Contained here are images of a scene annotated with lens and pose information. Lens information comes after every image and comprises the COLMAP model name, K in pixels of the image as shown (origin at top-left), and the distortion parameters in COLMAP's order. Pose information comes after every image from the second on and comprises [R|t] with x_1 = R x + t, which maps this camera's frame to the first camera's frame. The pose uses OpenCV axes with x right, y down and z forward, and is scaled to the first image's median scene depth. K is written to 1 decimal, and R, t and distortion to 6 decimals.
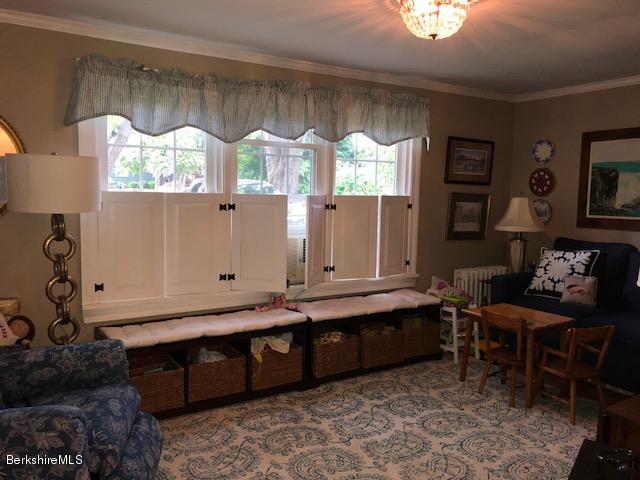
lens RADIAL K [[521.2, 0, 317.6], [0, 521.2, 241.5], [0, 0, 1]] dist [0.030905, -0.033143]
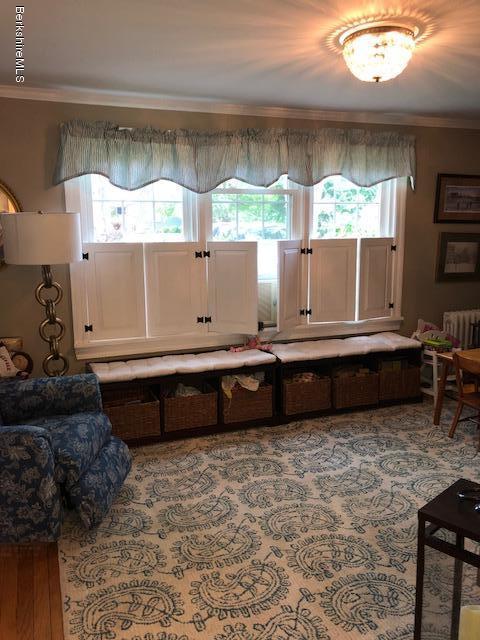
lens RADIAL K [[521.2, 0, 242.4], [0, 521.2, 318.4], [0, 0, 1]] dist [0.030905, -0.033143]
pose [[0.980039, 0.004318, -0.198760, 0.125072], [0.009534, 0.997593, 0.068682, -0.008044], [0.198578, -0.069206, 0.977639, -0.037398]]
